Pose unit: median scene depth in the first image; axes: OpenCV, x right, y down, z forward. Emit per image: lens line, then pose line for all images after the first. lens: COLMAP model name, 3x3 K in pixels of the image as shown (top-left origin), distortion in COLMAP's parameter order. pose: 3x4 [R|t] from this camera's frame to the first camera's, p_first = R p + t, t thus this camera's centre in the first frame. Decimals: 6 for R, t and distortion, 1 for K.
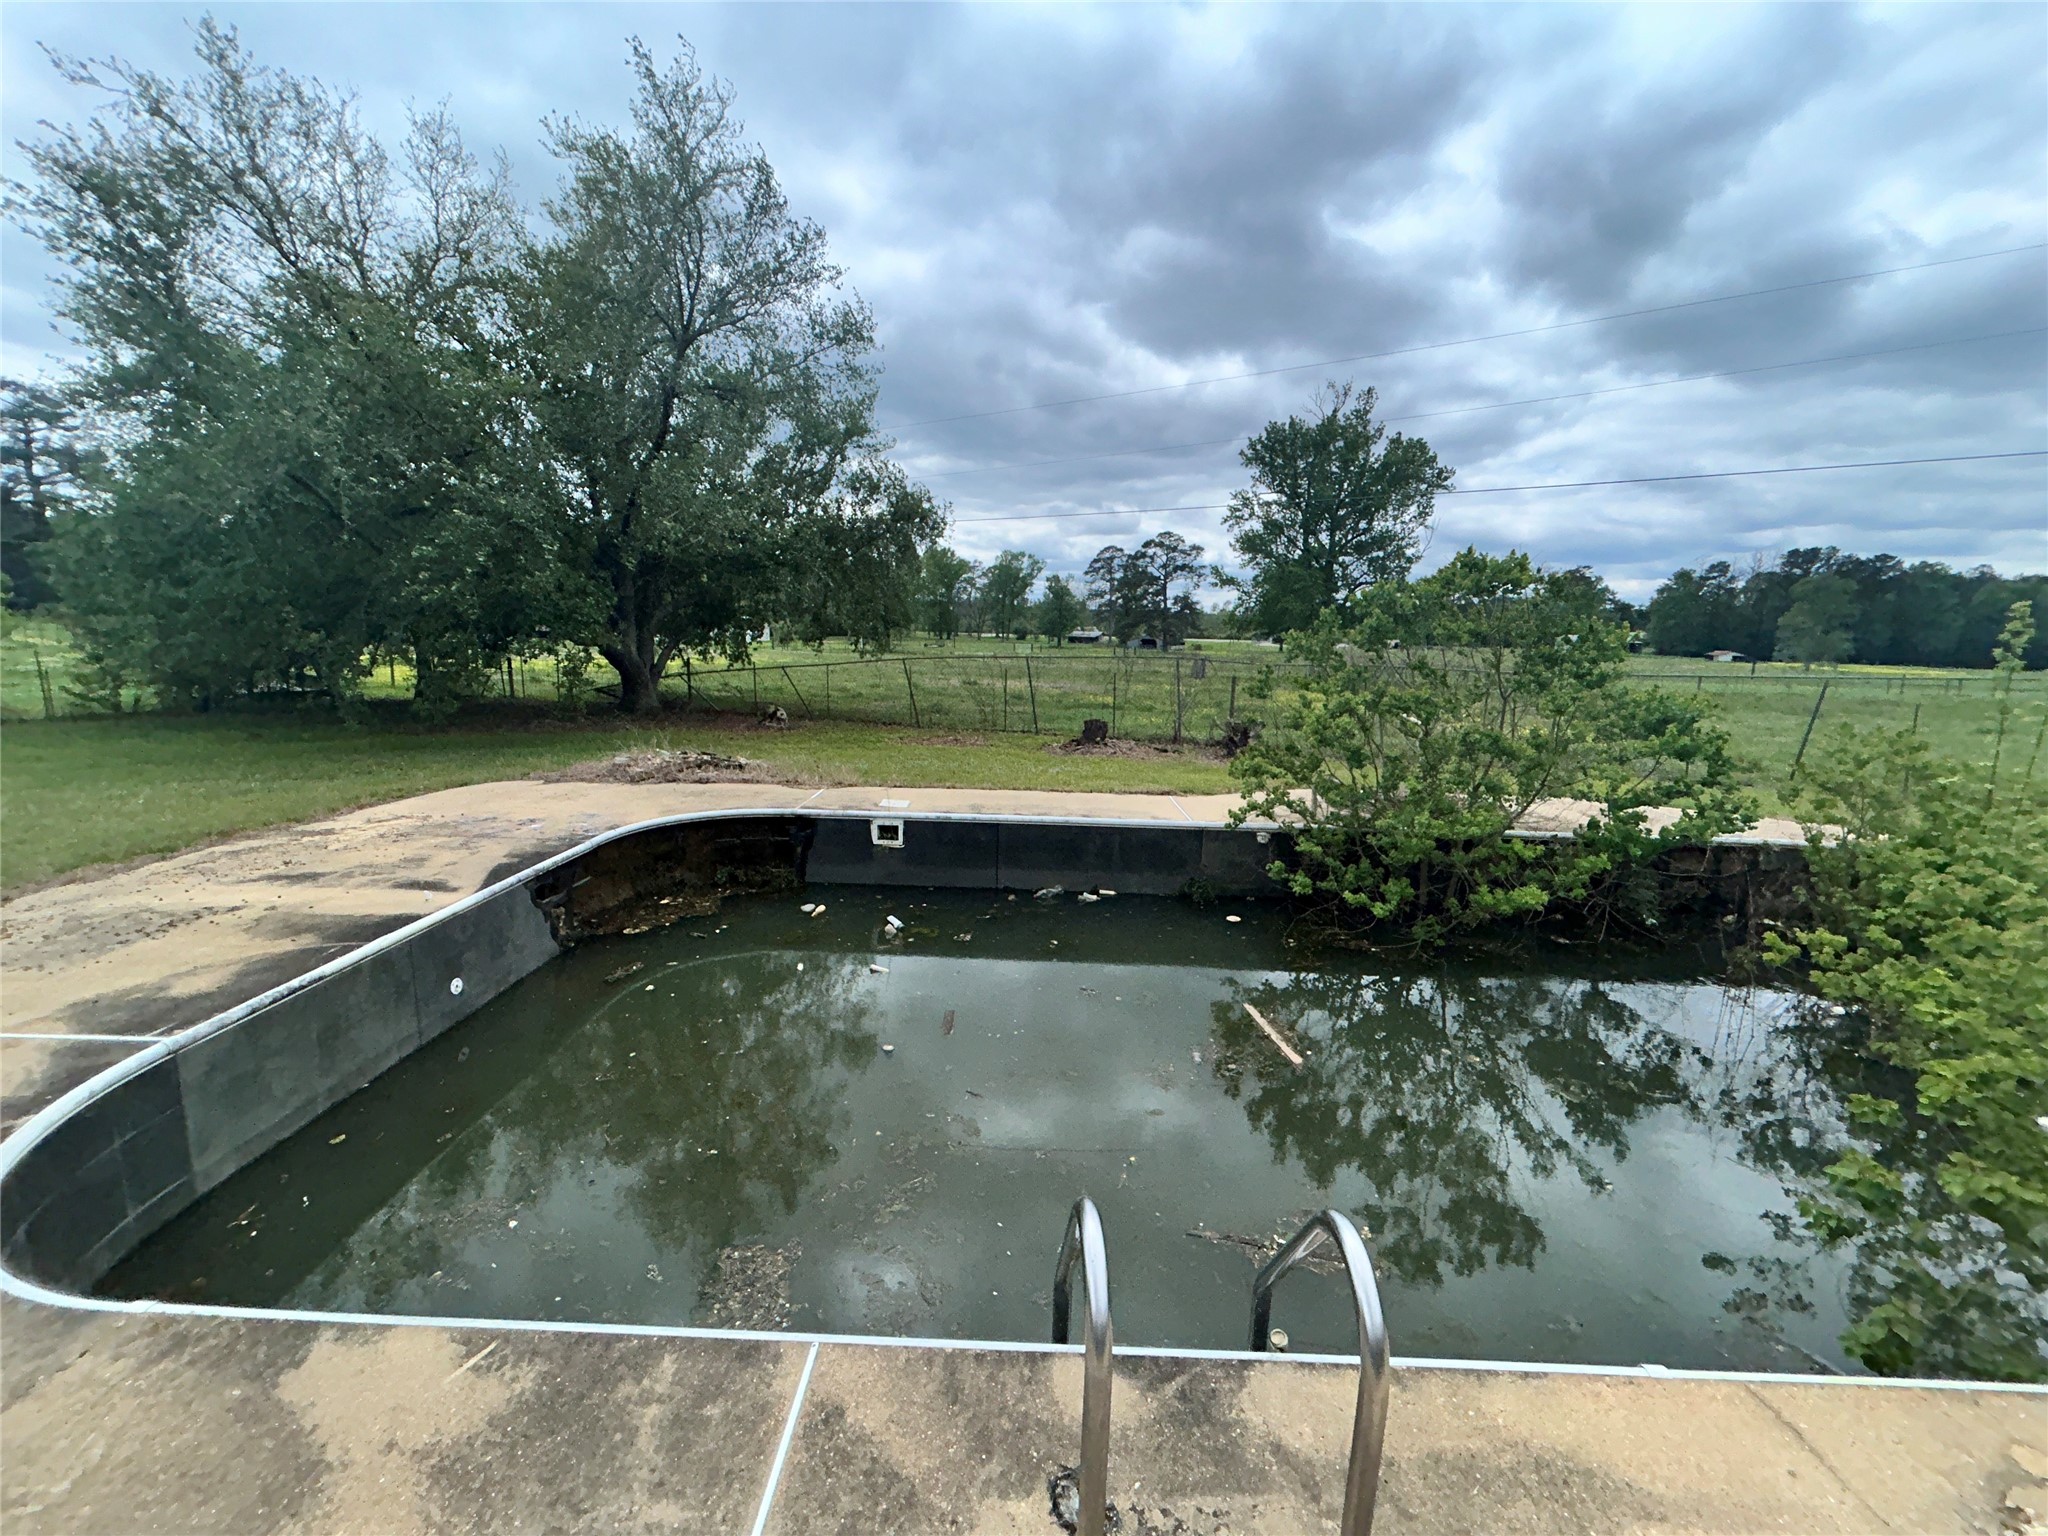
lens RADIAL K [[830.6, 0, 1022.6], [0, 830.6, 772.1], [0, 0, 1]] dist [-0.013756, 0.001066]
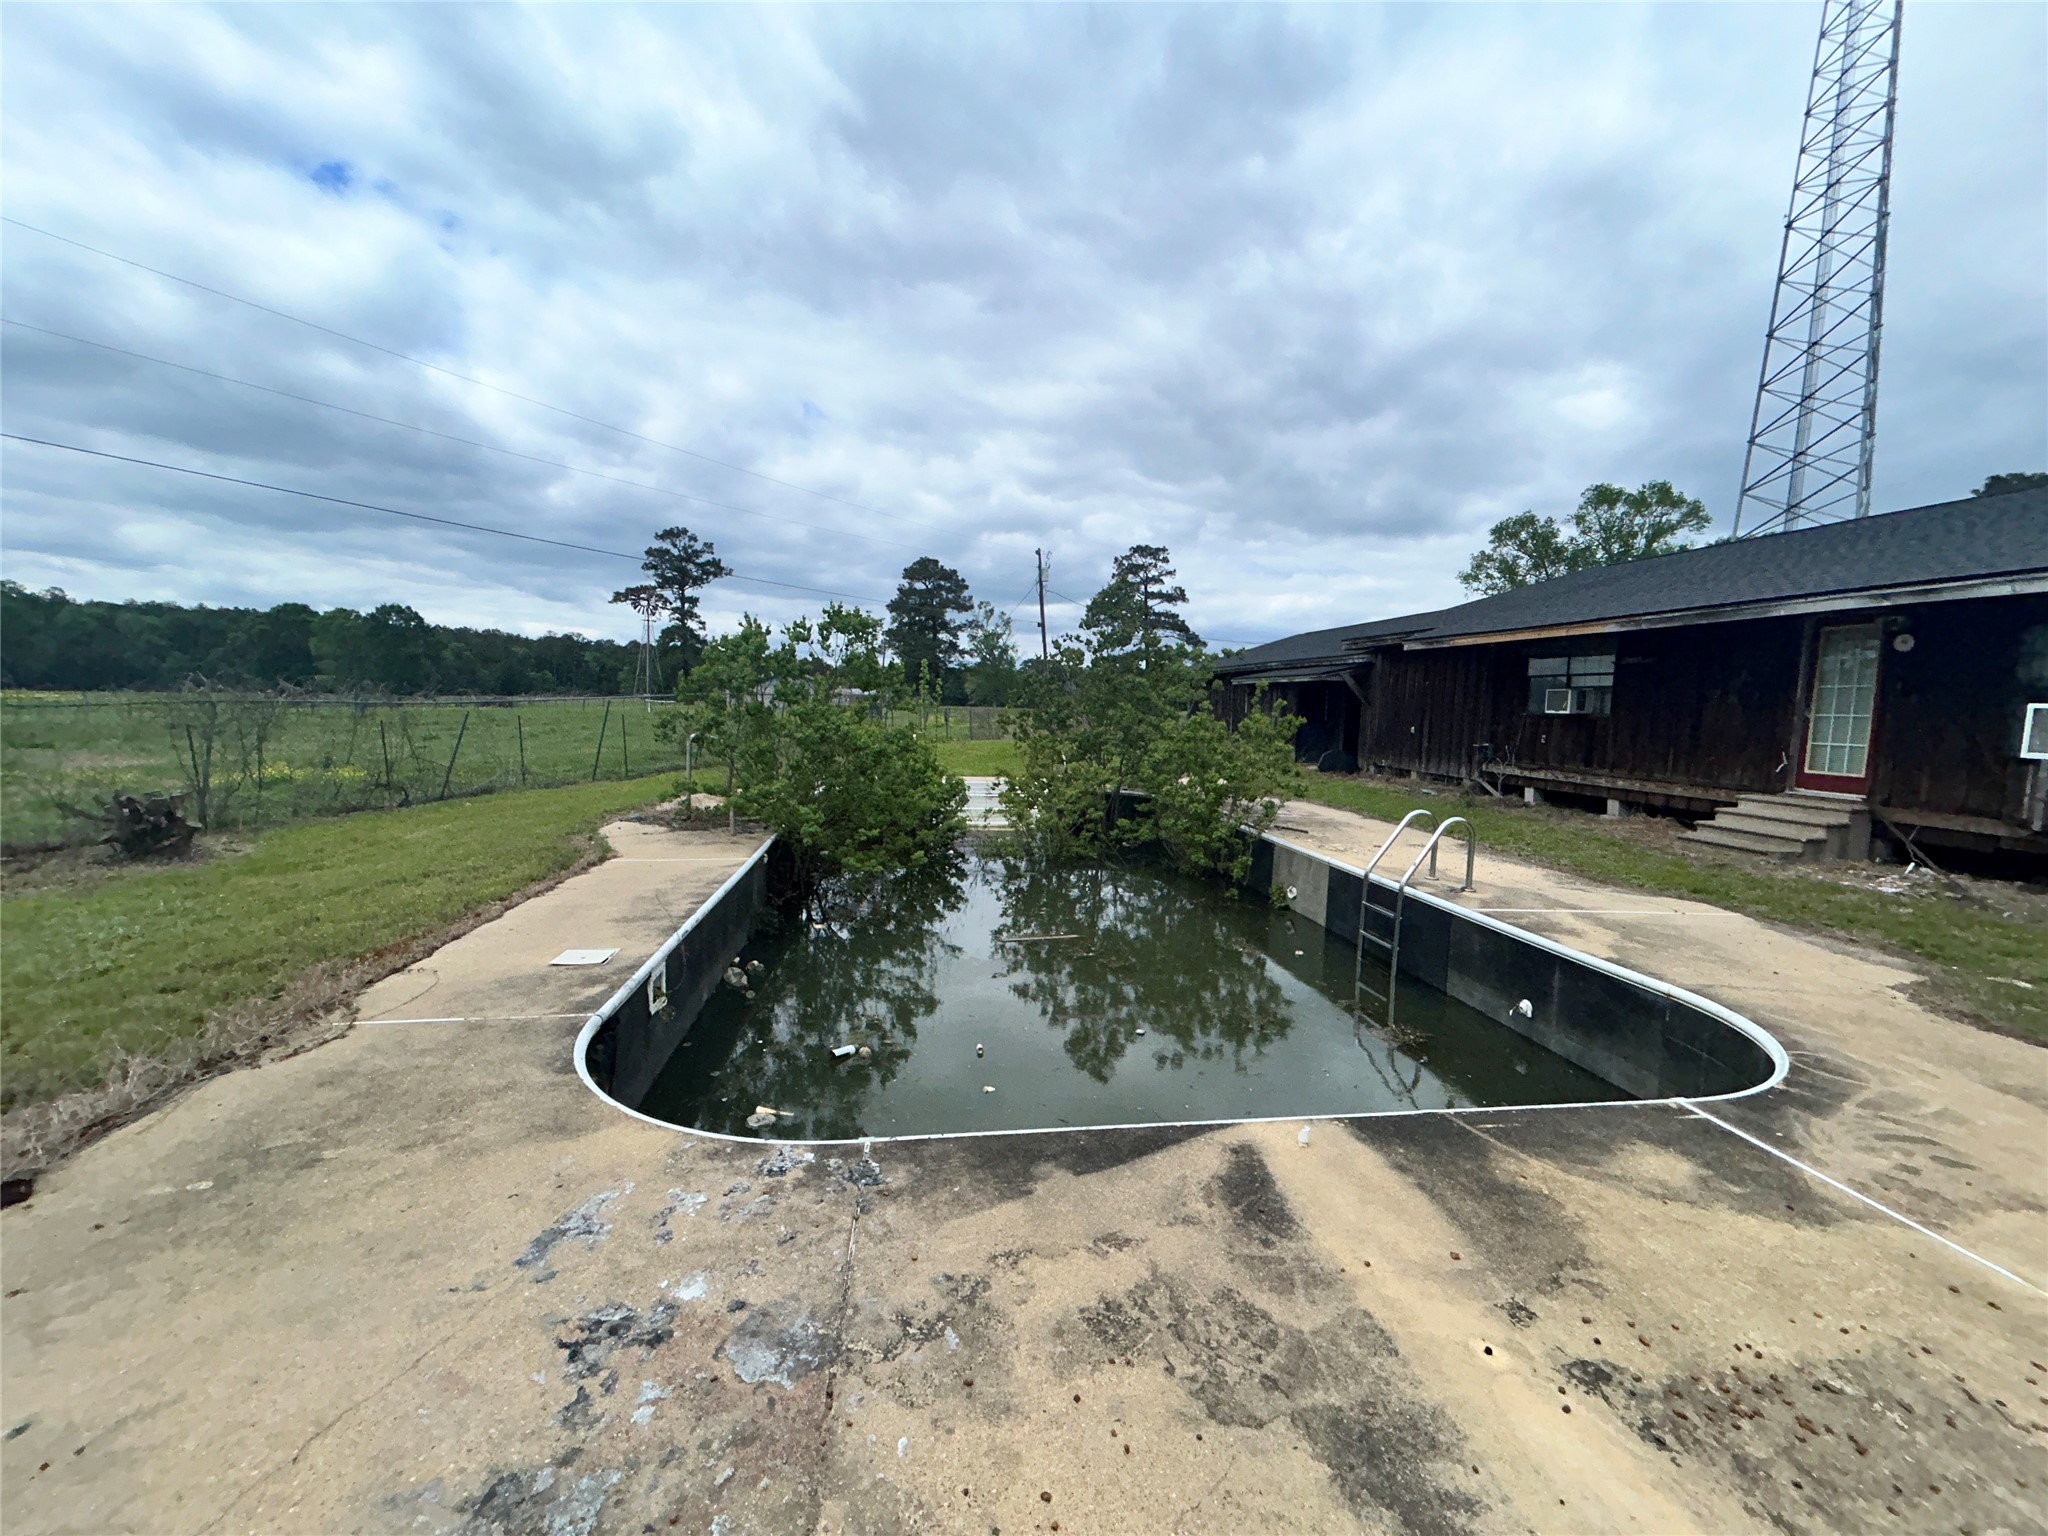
lens RADIAL K [[830.6, 0, 1026.0], [0, 830.6, 766.6], [0, 0, 1]] dist [-0.013756, 0.001066]
pose [[-0.165620, -0.112157, 0.979791, -1.170872], [0.144854, 0.979970, 0.136663, -0.197694], [-0.975493, 0.164561, -0.146056, 1.176722]]
